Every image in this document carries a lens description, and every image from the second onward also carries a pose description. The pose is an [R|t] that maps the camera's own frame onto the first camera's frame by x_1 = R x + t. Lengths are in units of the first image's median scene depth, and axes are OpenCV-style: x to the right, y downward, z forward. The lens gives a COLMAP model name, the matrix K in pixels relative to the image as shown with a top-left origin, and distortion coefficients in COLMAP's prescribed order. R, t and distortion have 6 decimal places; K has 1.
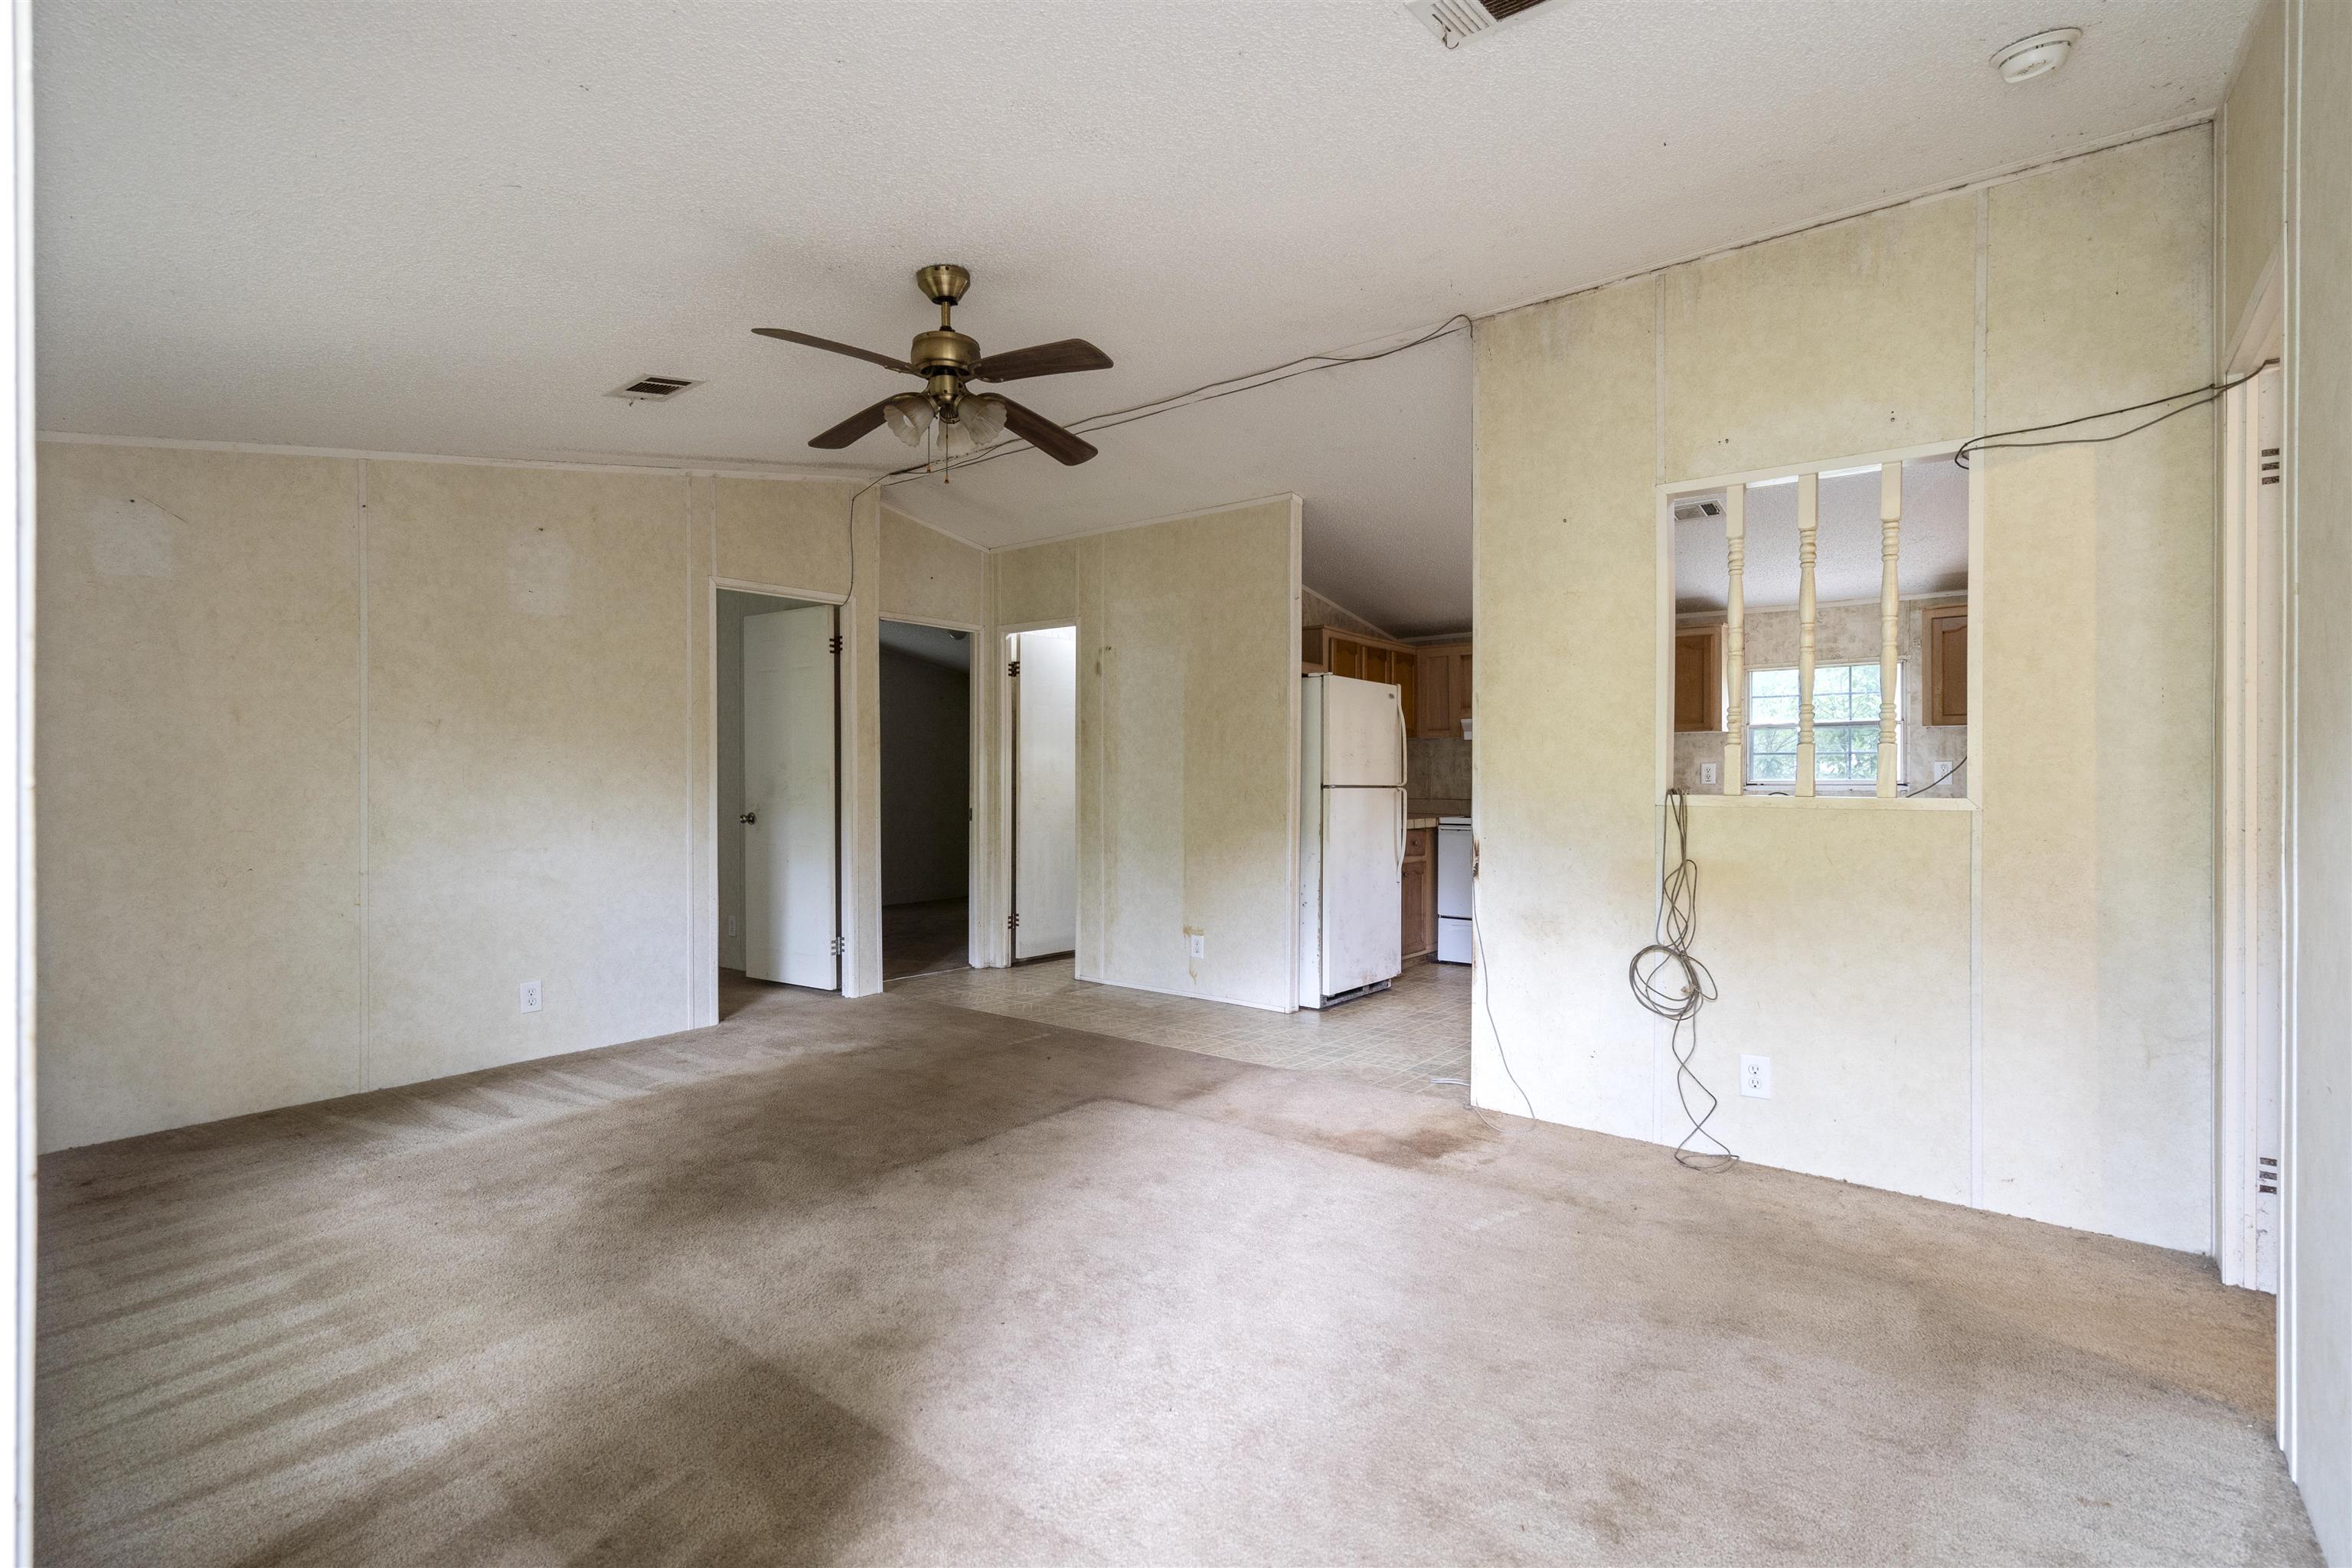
lens RADIAL K [[1070.4, 0, 1184.9], [0, 1070.4, 785.8], [0, 0, 1]] dist [-0.007095, 0.003862]
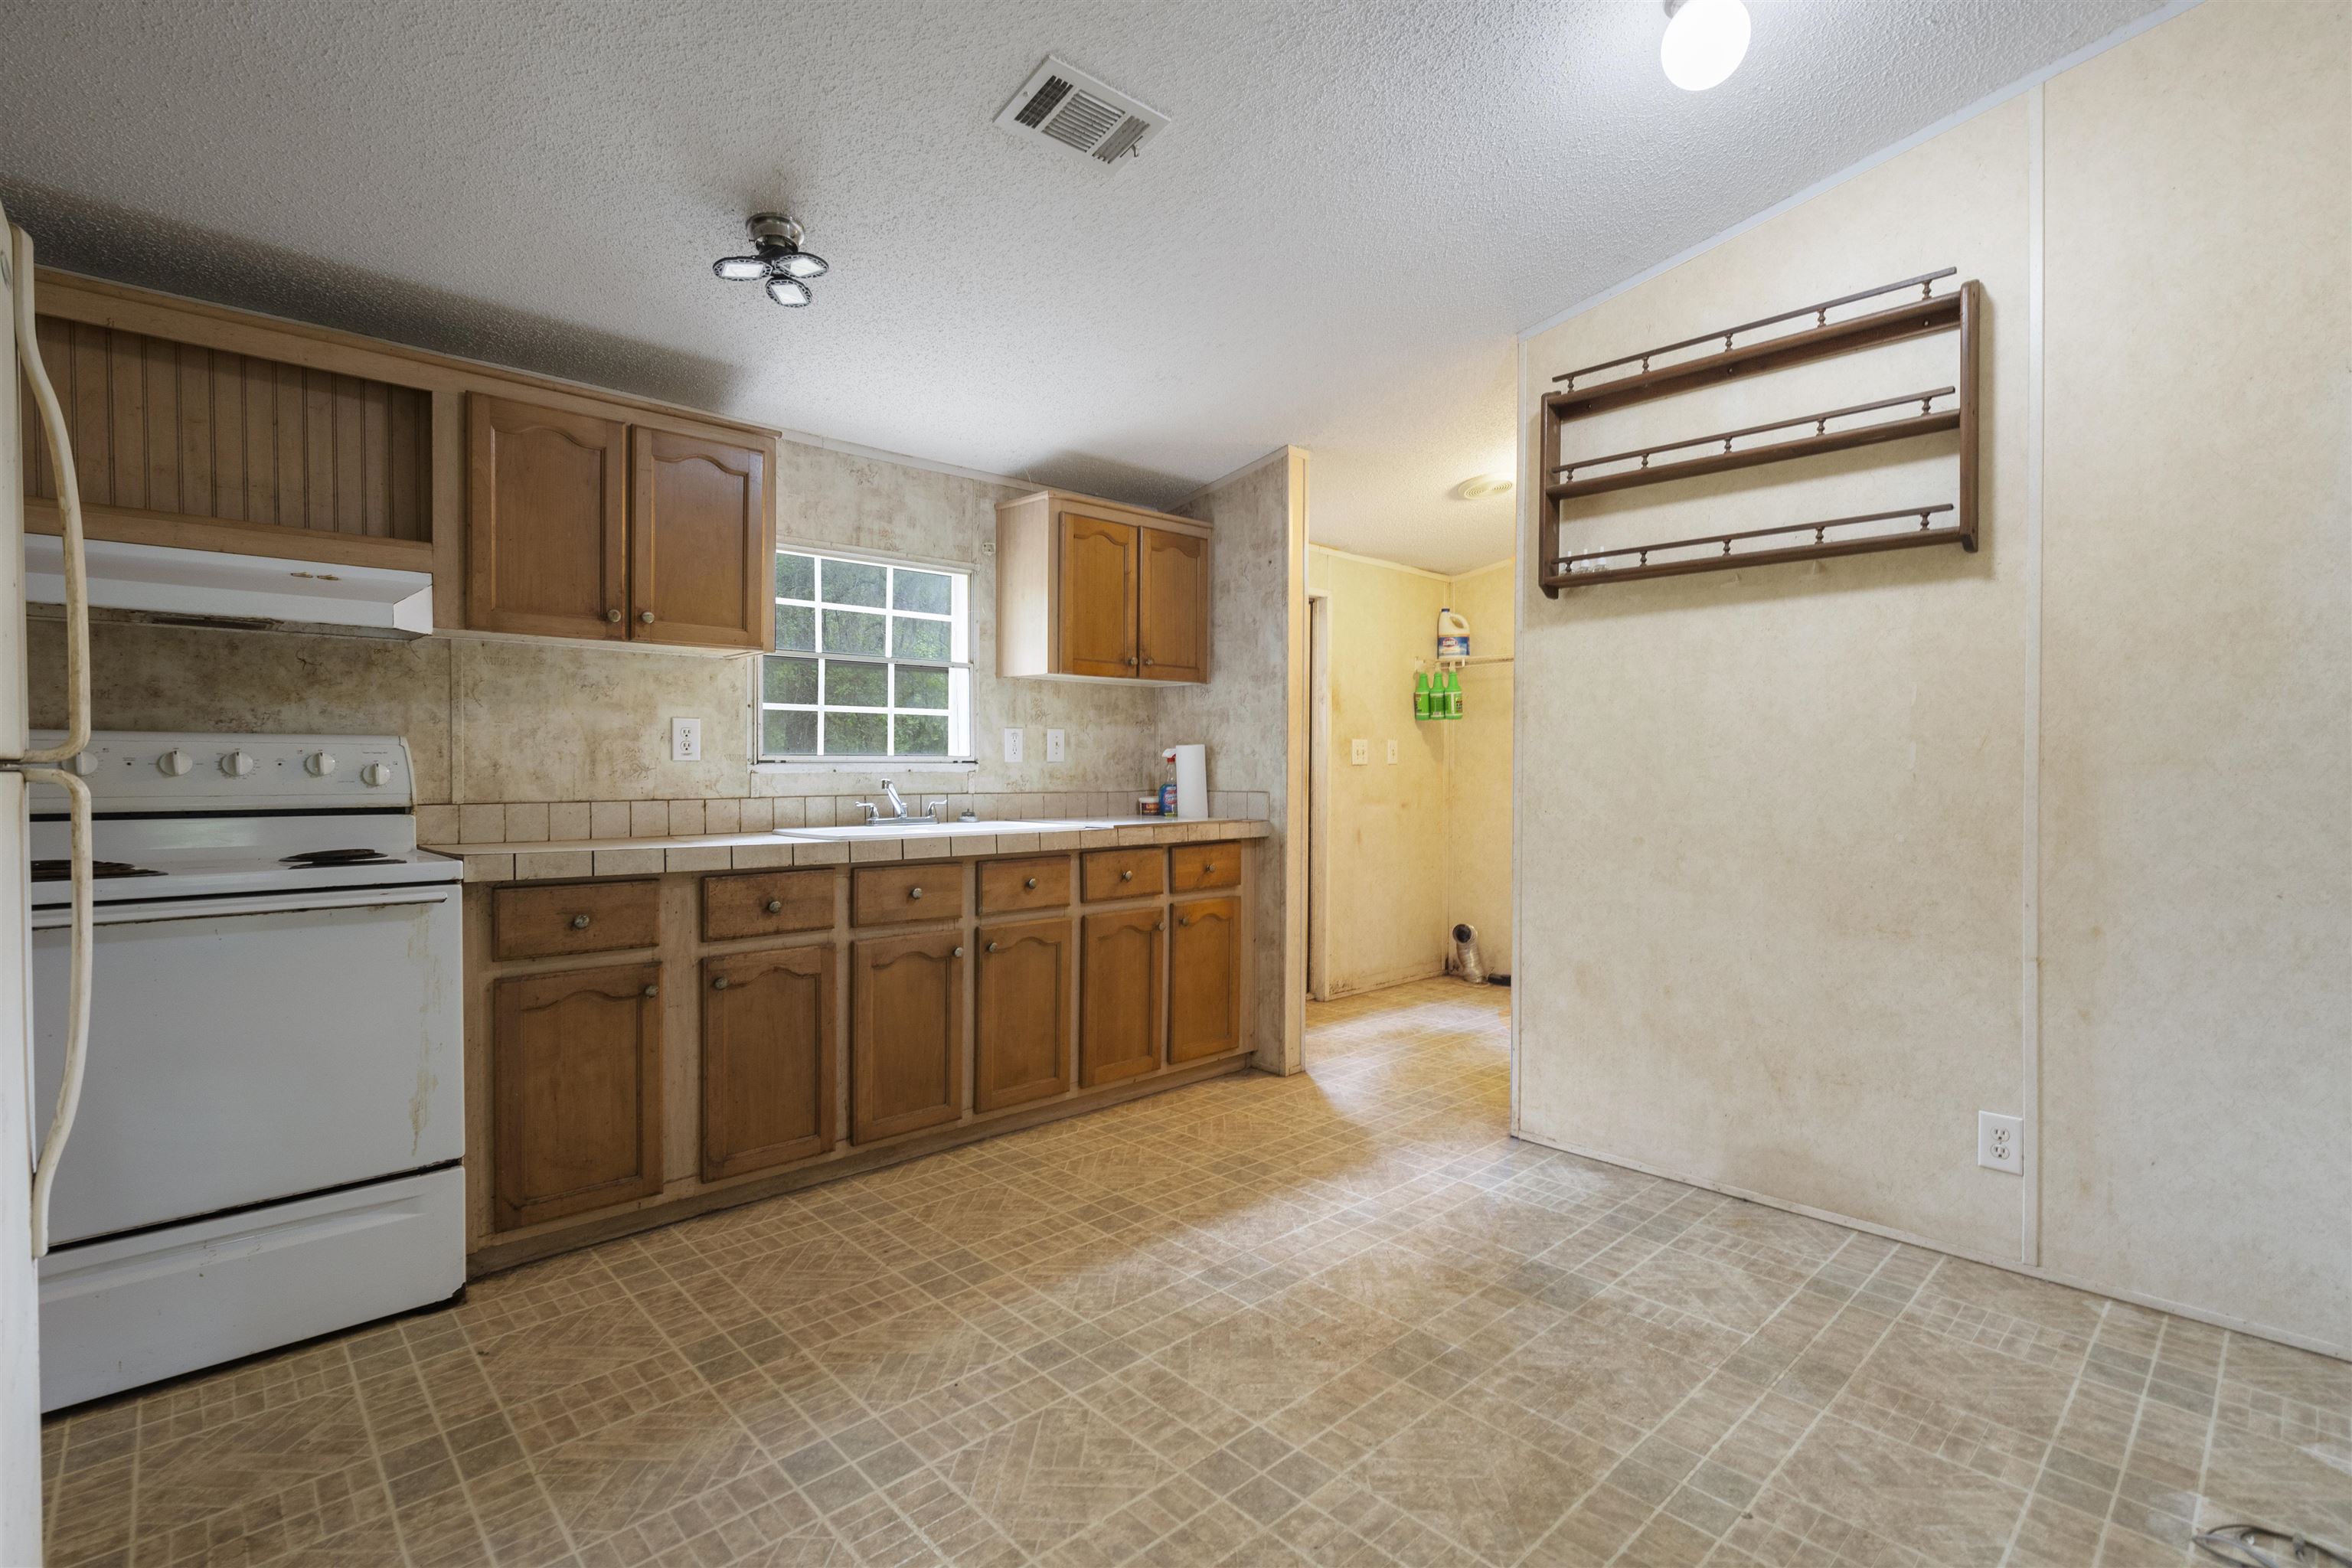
lens RADIAL K [[1070.4, 0, 1183.1], [0, 1070.4, 787.3], [0, 0, 1]] dist [-0.007095, 0.003862]
pose [[0.145136, -0.020164, 0.989206, 0.058396], [0.001253, 0.999795, 0.020196, 0.001859], [-0.989411, -0.001692, 0.145132, 1.105450]]
